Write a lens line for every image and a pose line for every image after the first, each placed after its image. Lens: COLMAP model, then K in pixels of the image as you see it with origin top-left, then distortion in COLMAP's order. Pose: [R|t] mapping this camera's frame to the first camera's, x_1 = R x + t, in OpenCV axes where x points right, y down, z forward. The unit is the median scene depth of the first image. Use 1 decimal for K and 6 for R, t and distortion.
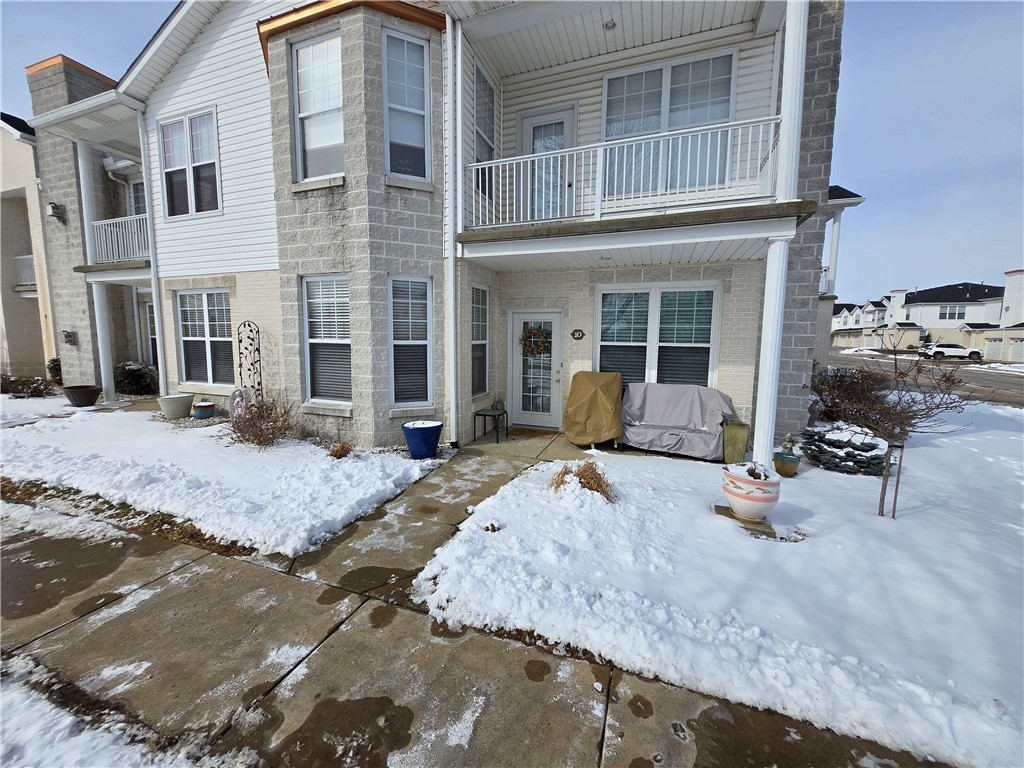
lens RADIAL K [[399.8, 0, 510.7], [0, 399.8, 378.0], [0, 0, 1]] dist [-0.000970, -0.000195]
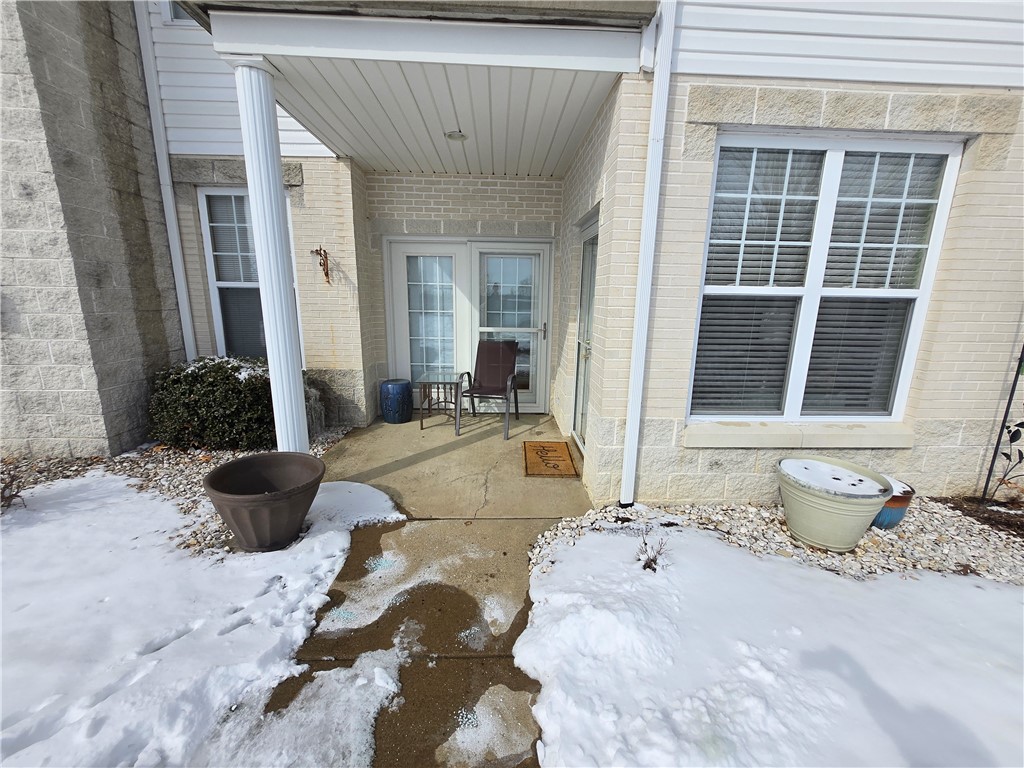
lens RADIAL K [[399.8, 0, 510.7], [0, 399.8, 378.0], [0, 0, 1]] dist [-0.000970, -0.000195]
pose [[0.925610, -0.095038, 0.366351, -1.107827], [0.040842, 0.987389, 0.152956, -0.085008], [-0.376268, -0.126615, 0.917819, 0.751448]]
